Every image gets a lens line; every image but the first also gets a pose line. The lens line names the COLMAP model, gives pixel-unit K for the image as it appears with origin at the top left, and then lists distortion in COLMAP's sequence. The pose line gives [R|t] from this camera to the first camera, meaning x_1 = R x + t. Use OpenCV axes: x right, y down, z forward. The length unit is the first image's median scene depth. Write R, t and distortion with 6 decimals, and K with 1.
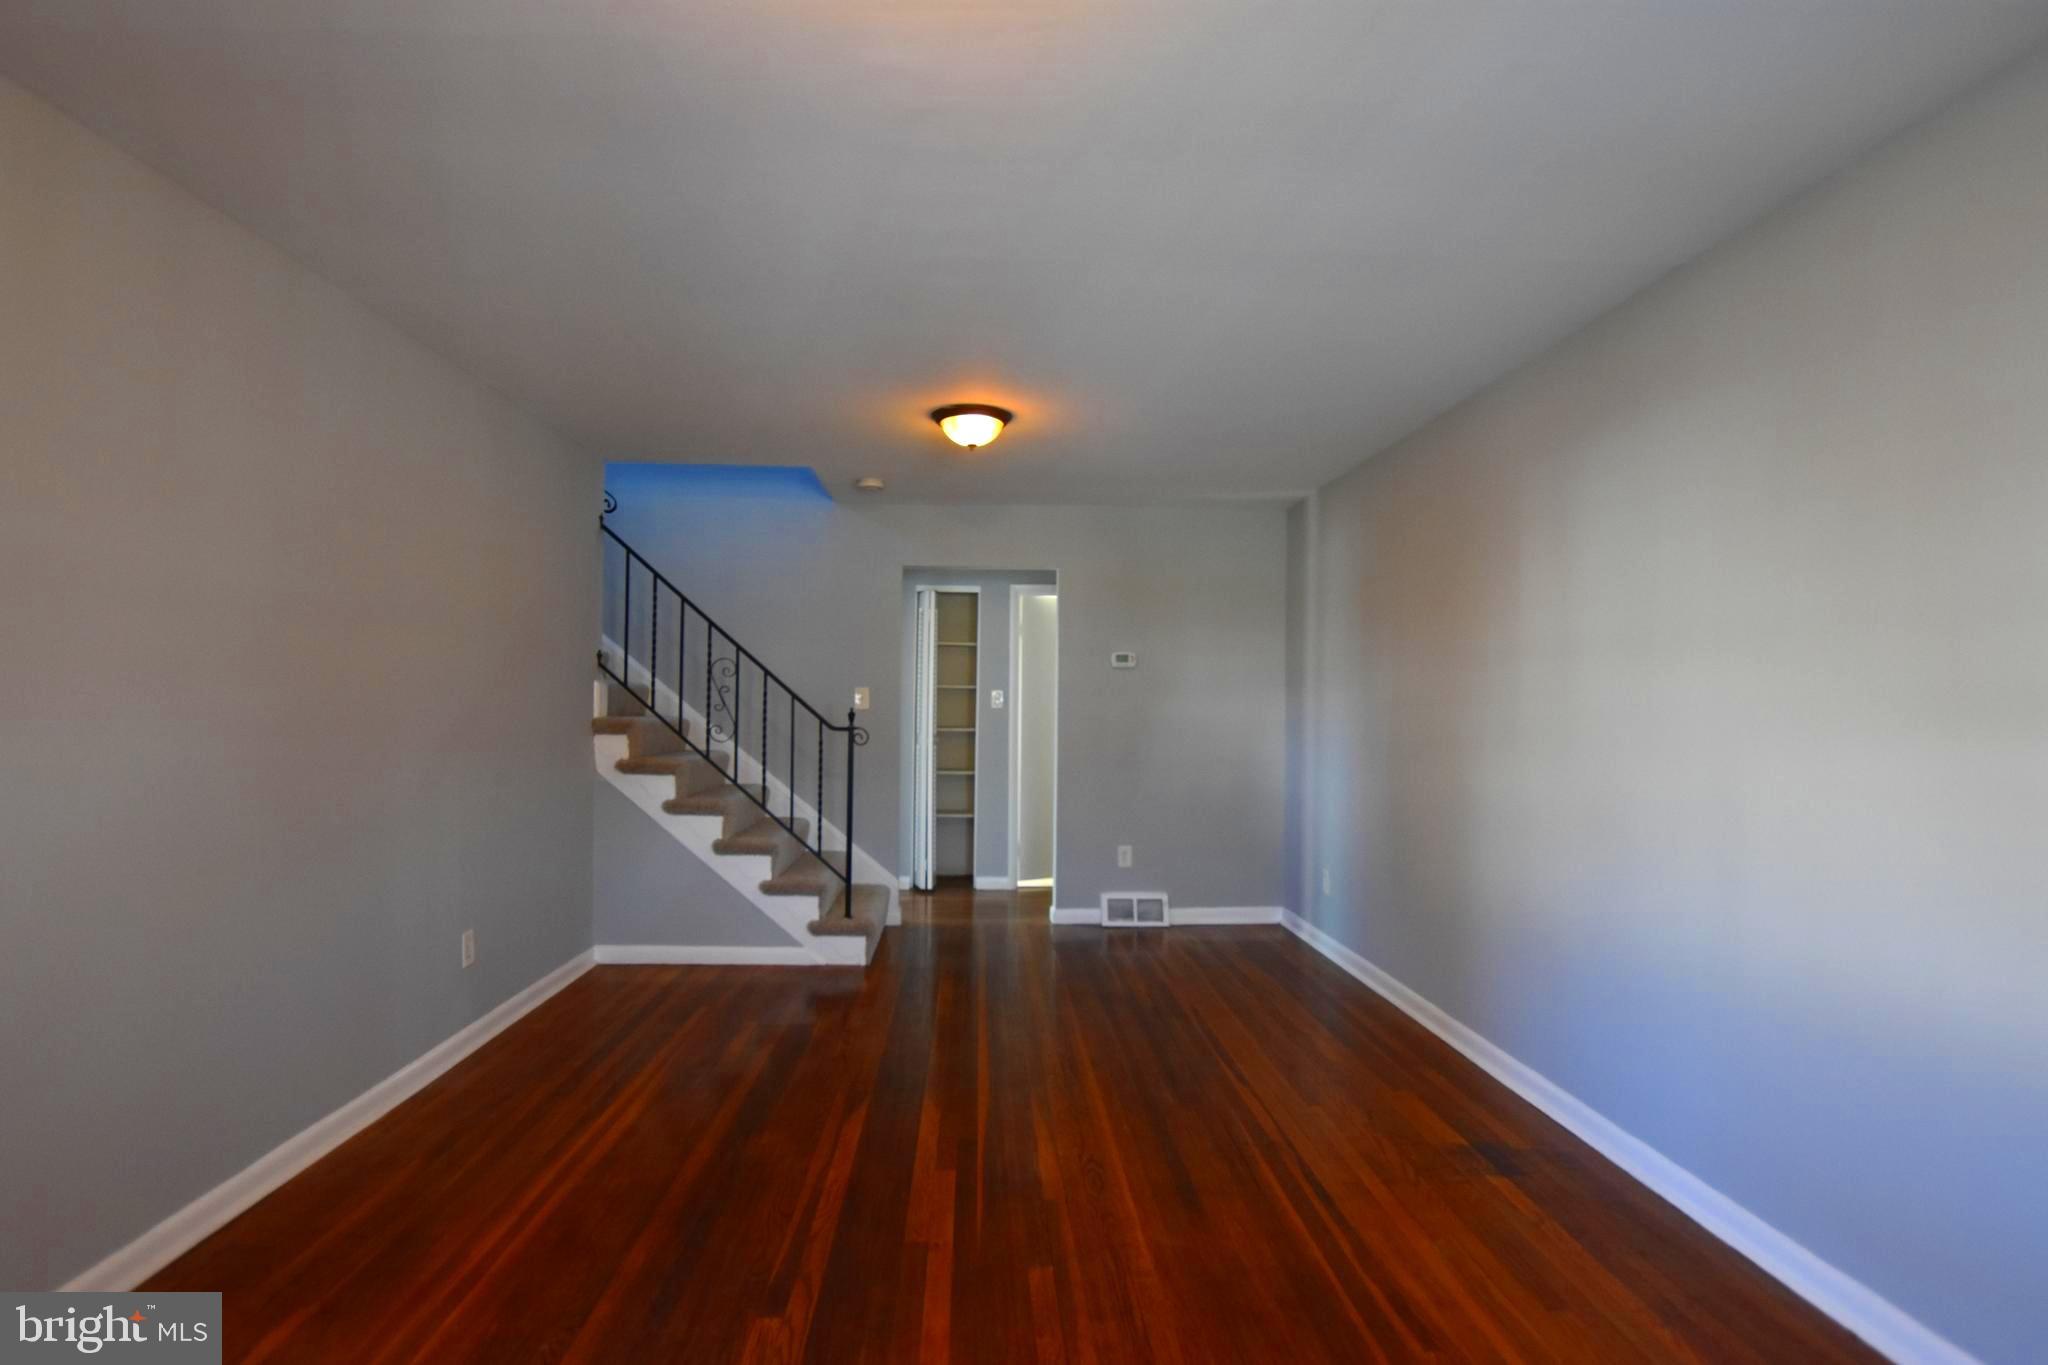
lens RADIAL K [[1032.1, 0, 1024.0], [0, 1032.1, 682.5], [0, 0, 1]] dist [-0.030908, 0.000014]
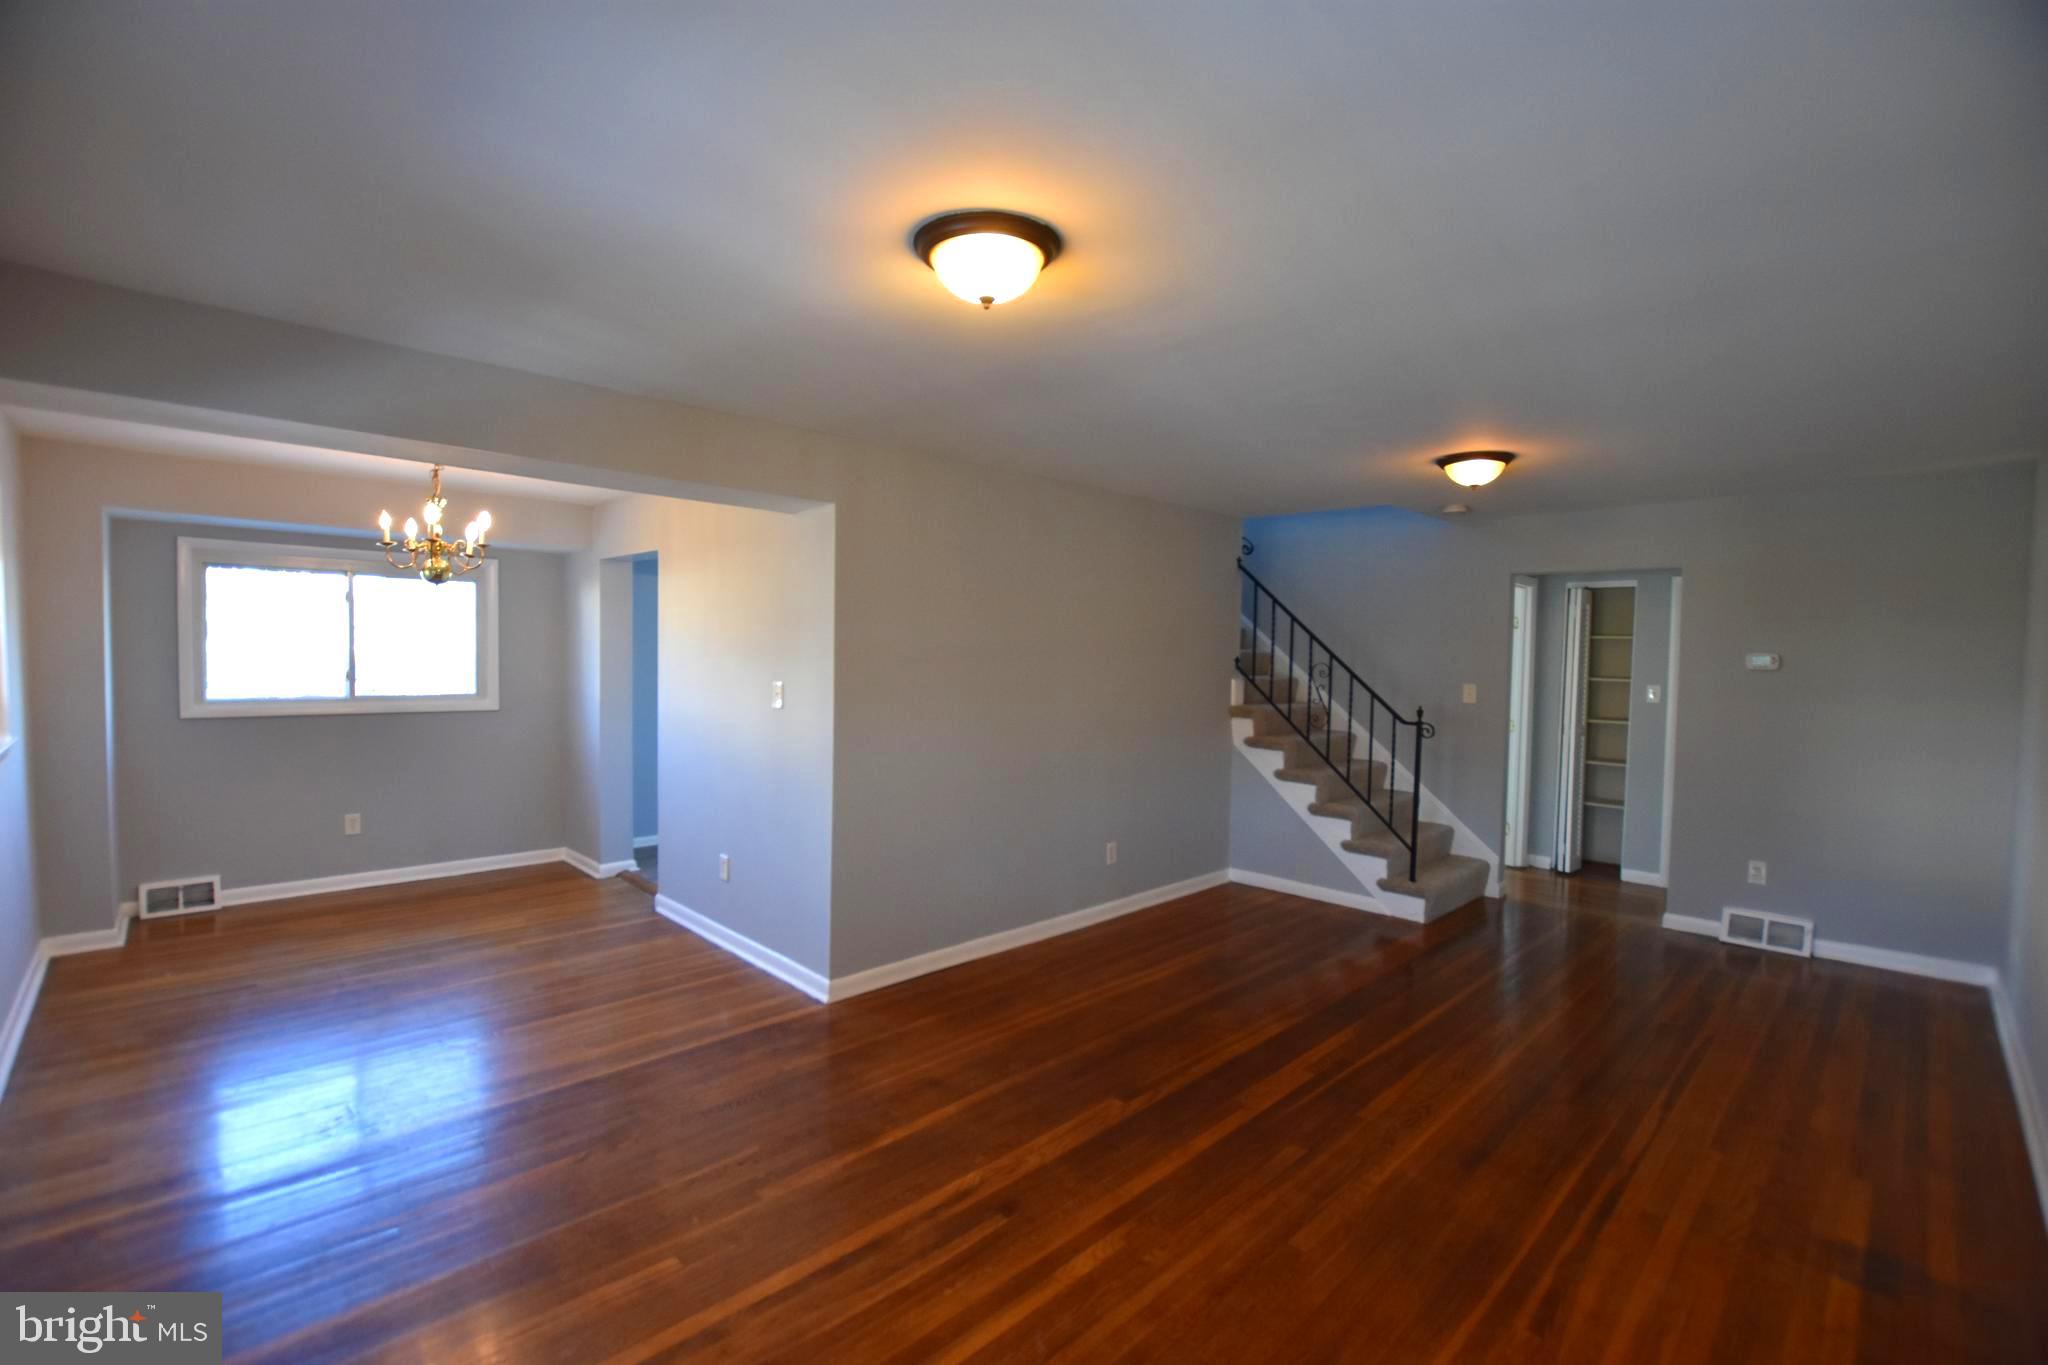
lens RADIAL K [[904.8, 0, 1024.0], [0, 904.8, 682.5], [0, 0, 1]] dist [-0.032479, 0.001257]
pose [[0.665362, 0.026636, -0.746046, 0.303824], [0.004788, 0.999190, 0.039944, -0.046599], [0.746506, -0.030149, 0.664696, -0.024854]]
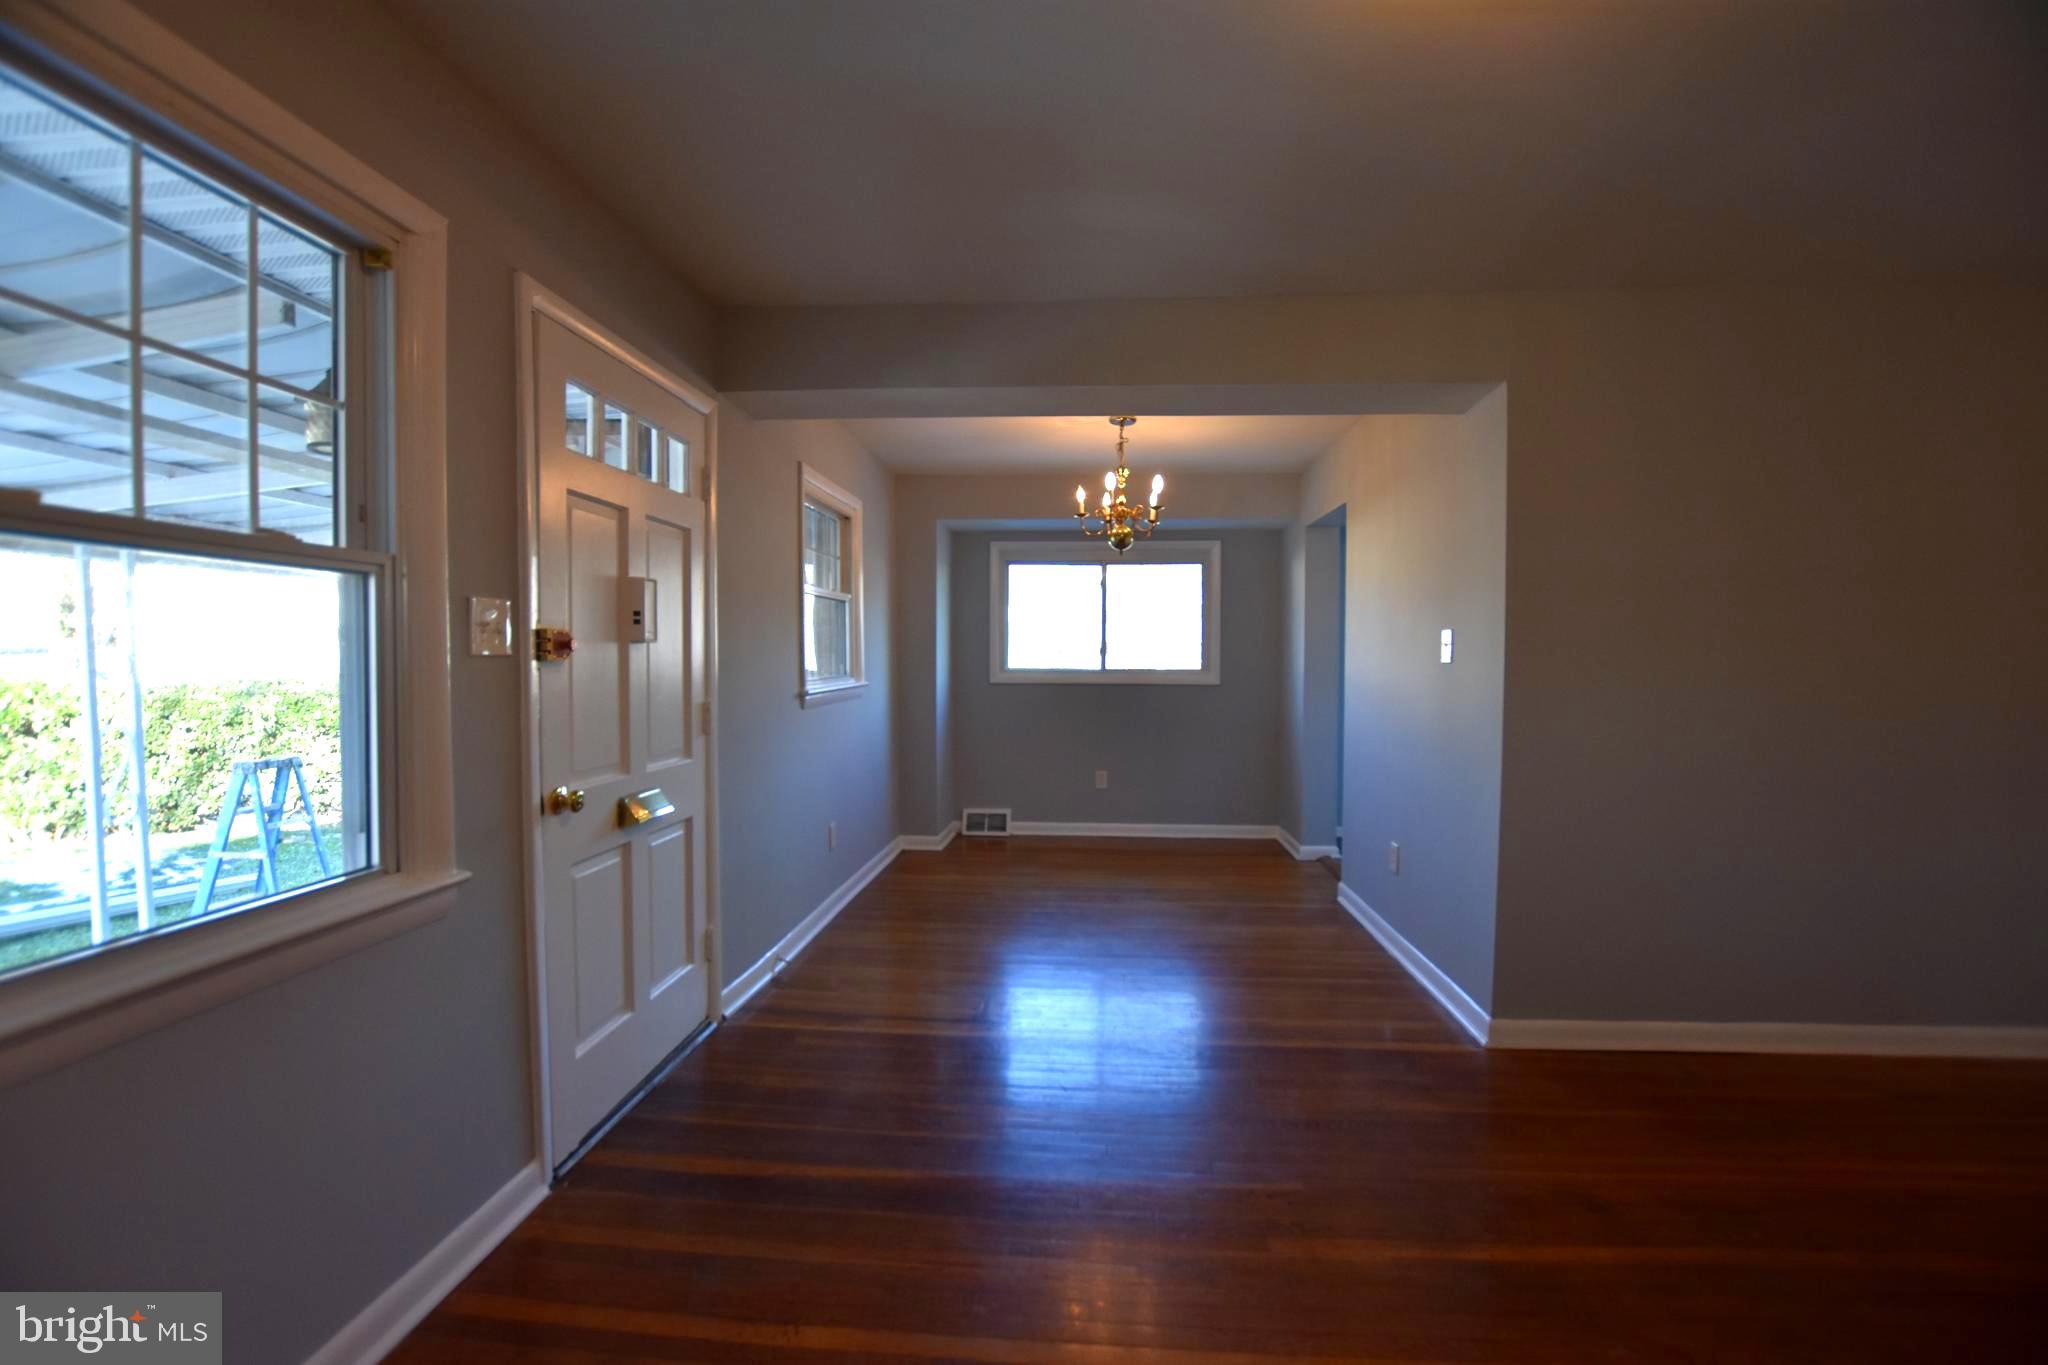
lens RADIAL K [[904.8, 0, 1024.0], [0, 904.8, 682.5], [0, 0, 1]] dist [-0.032479, 0.001257]
pose [[-0.139857, 0.008615, -0.990134, 0.227970], [0.015416, 0.999860, 0.006522, 0.016850], [0.990052, -0.014352, -0.139970, 0.145616]]
